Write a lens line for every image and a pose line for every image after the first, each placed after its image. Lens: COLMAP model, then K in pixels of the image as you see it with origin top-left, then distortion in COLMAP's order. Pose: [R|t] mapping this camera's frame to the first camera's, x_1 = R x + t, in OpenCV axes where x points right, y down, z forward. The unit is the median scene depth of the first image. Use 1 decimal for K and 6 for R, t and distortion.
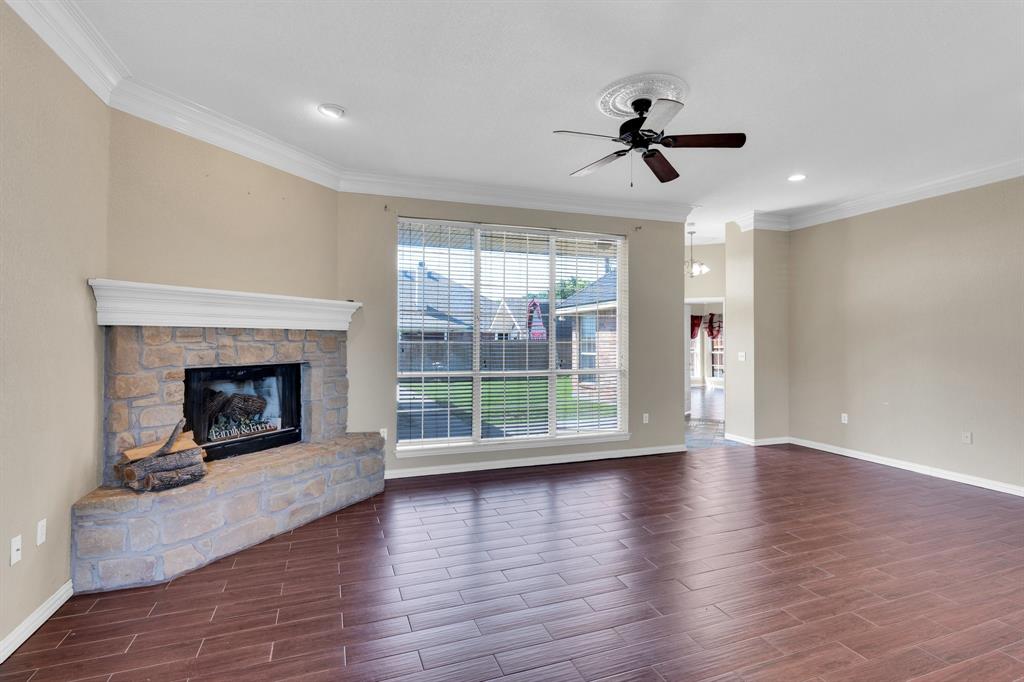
lens RADIAL K [[494.1, 0, 515.9], [0, 494.1, 334.7], [0, 0, 1]] dist [0.007753, -0.004099]
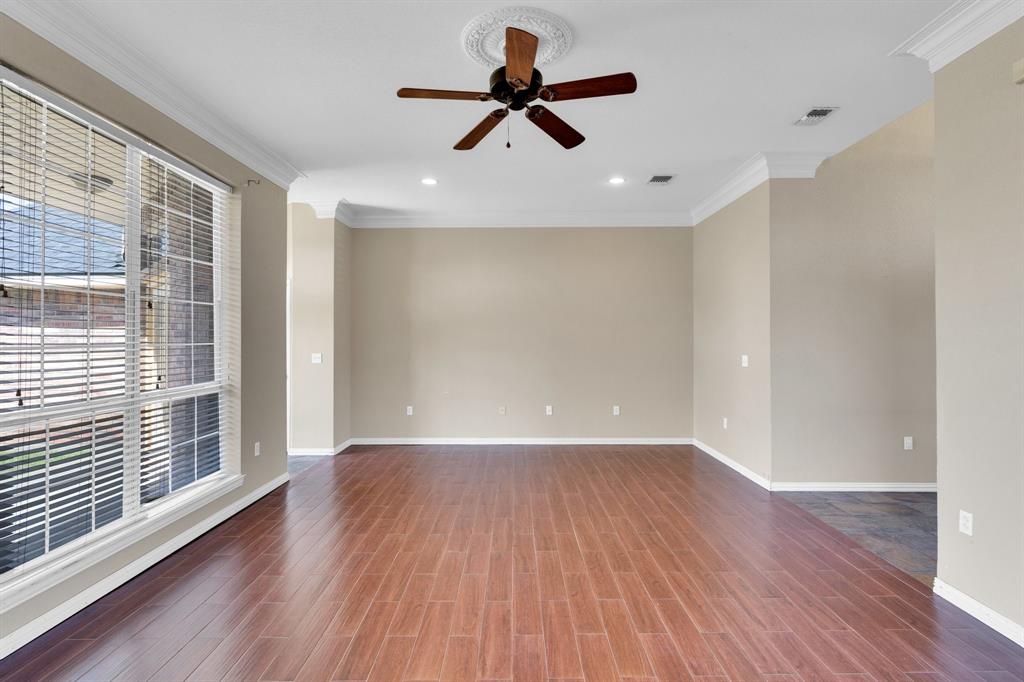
lens RADIAL K [[494.1, 0, 517.0], [0, 494.1, 341.0], [0, 0, 1]] dist [0.007753, -0.004099]
pose [[0.348310, -0.006668, 0.937356, -0.430244], [-0.006225, 0.999936, 0.009427, 0.003268], [-0.937359, -0.009119, 0.348246, 0.602360]]
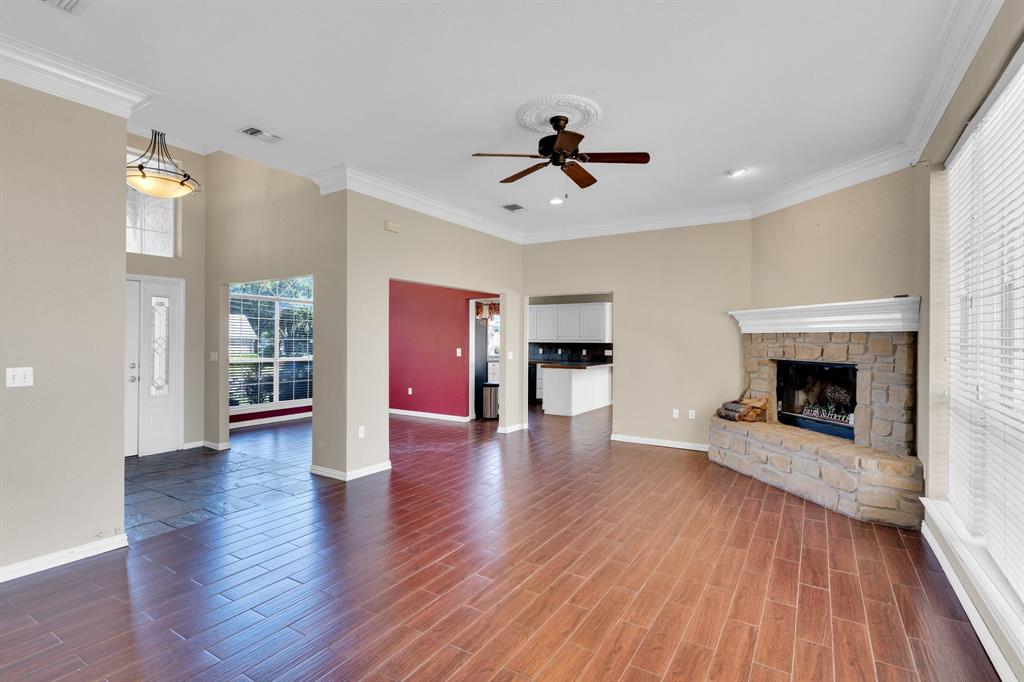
lens RADIAL K [[494.1, 0, 510.2], [0, 494.1, 338.3], [0, 0, 1]] dist [0.007753, -0.004099]
pose [[-0.795629, -0.006196, -0.605752, 0.838063], [0.000171, 0.999945, -0.010453, 0.014492], [0.605784, -0.008420, -0.795585, 1.517801]]
